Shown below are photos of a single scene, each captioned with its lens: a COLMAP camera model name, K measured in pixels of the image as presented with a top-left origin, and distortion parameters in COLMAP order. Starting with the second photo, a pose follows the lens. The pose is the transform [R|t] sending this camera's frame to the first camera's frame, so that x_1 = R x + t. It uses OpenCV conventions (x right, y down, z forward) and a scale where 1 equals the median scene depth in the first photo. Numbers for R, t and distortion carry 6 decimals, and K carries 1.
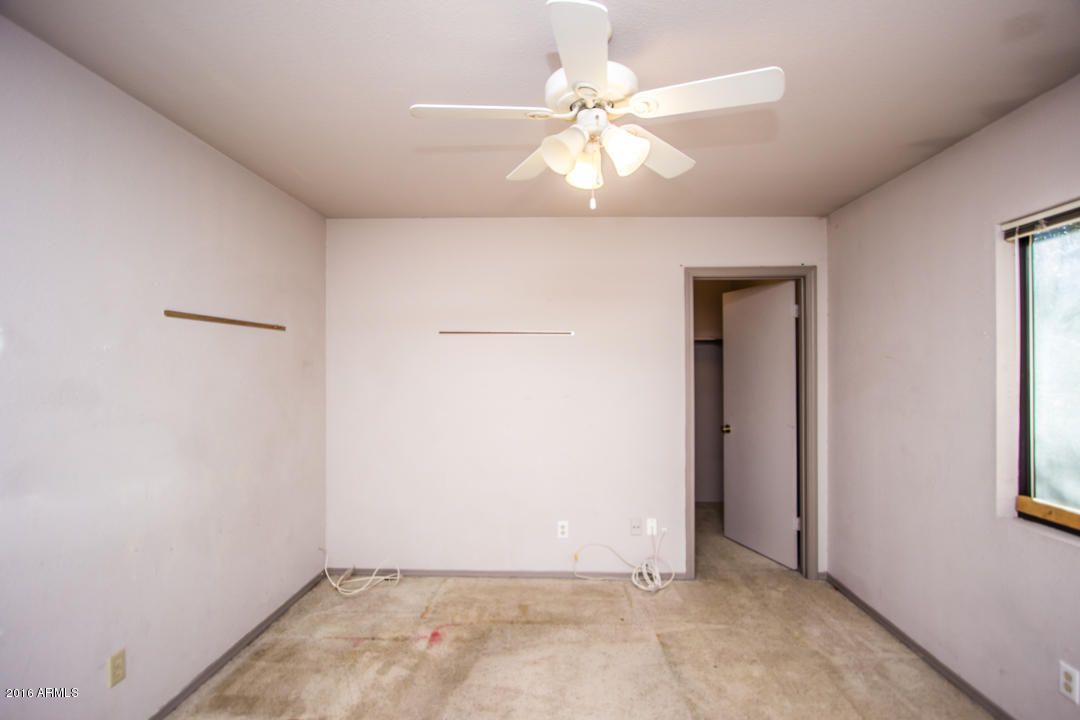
lens RADIAL K [[513.5, 0, 548.7], [0, 513.5, 365.0], [0, 0, 1]] dist [-0.007093, -0.000017]
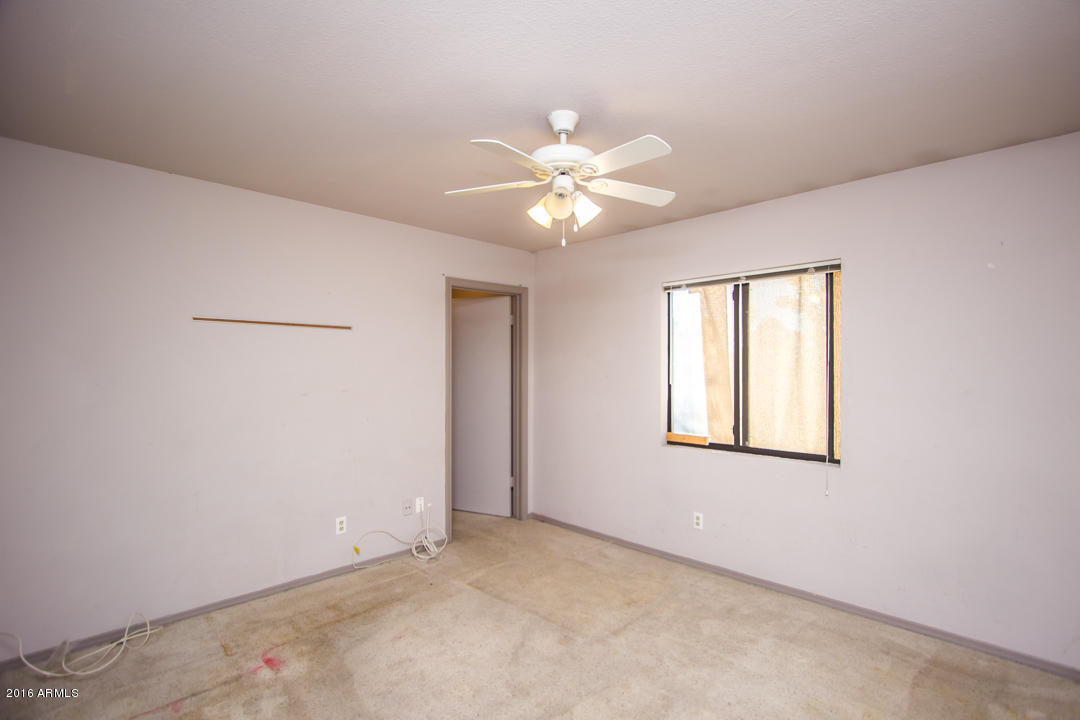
lens RADIAL K [[513.5, 0, 548.7], [0, 513.5, 365.0], [0, 0, 1]] dist [-0.007093, -0.000017]
pose [[0.682017, 0.000951, 0.731335, -0.454177], [-0.003849, 0.999990, 0.002290, 0.007757], [-0.731326, -0.004377, 0.682014, 0.035741]]
